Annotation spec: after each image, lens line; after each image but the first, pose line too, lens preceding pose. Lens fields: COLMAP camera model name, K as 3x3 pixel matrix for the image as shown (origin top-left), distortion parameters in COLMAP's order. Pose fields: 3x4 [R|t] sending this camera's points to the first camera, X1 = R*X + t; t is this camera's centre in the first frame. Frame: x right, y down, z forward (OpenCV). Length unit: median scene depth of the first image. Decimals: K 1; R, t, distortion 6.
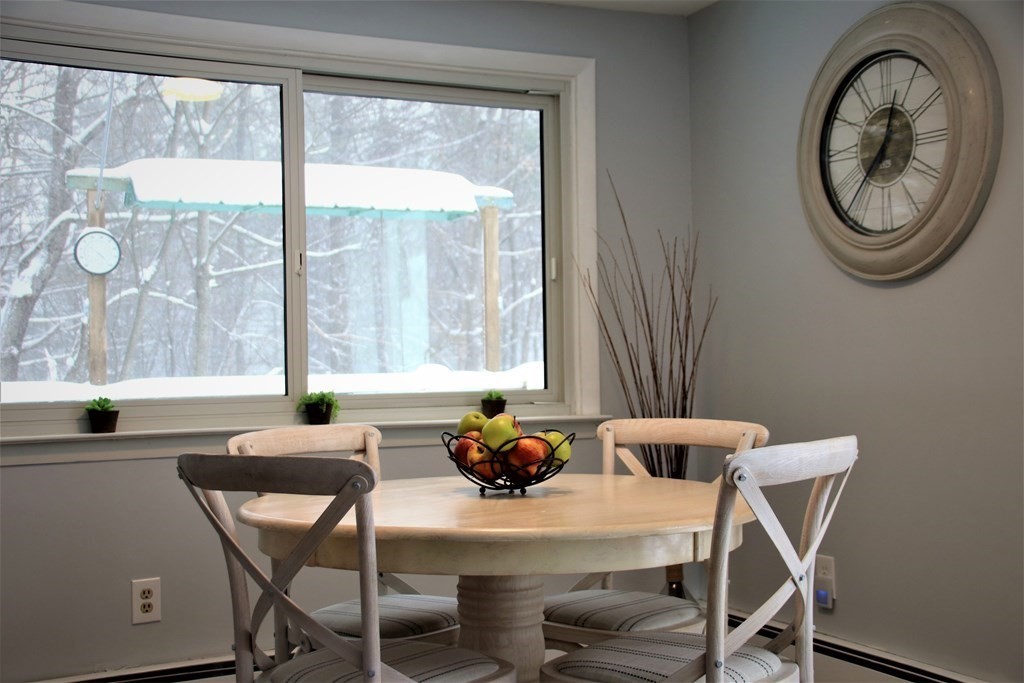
lens RADIAL K [[1266.2, 0, 512.0], [0, 1266.2, 341.5], [0, 0, 1]] dist [-0.006060, 0.752600]
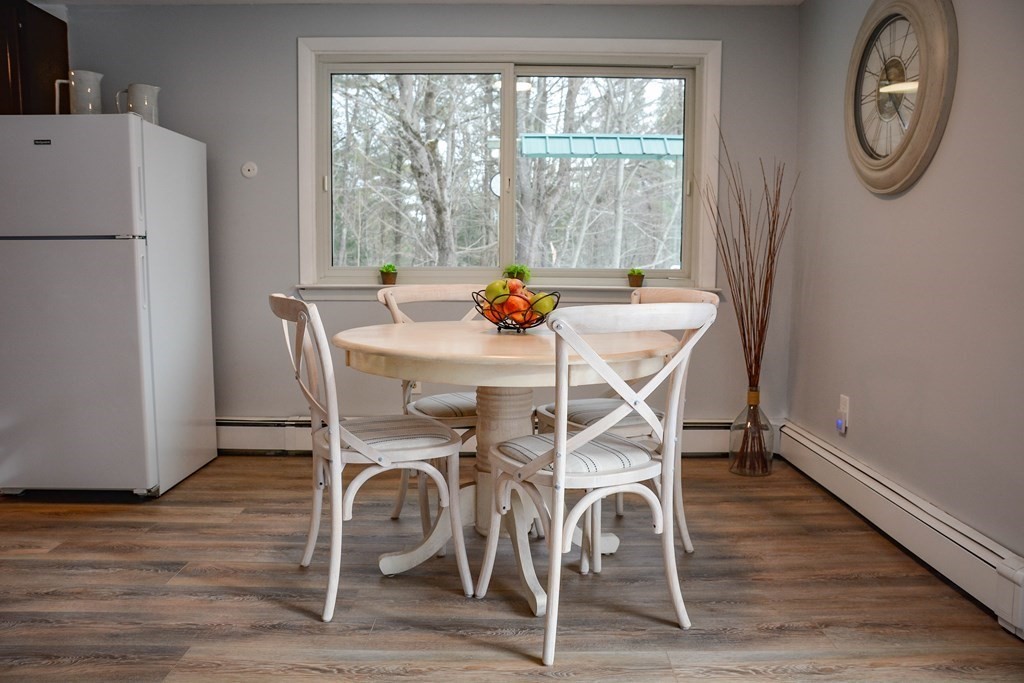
lens RADIAL K [[757.2, 0, 519.6], [0, 757.2, 336.8], [0, 0, 1]] dist [-0.130575, 0.101548]
pose [[0.907309, 0.066862, -0.415115, 0.277674], [-0.015215, 0.991850, 0.126499, 0.008759], [0.420190, -0.108458, 0.900931, 0.140928]]
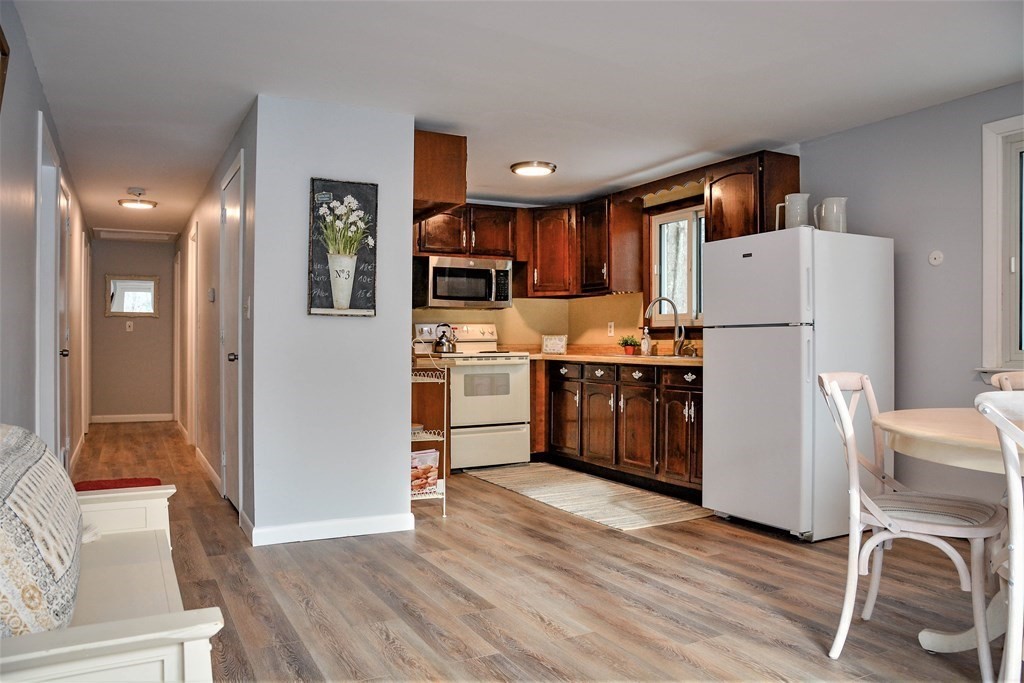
lens RADIAL K [[757.2, 0, 519.6], [0, 757.2, 336.8], [0, 0, 1]] dist [-0.130575, 0.101548]
pose [[0.054182, 0.013223, -0.998444, 0.540534], [0.017405, 0.999748, 0.014184, 0.004486], [0.998379, -0.018147, 0.053938, 0.263594]]
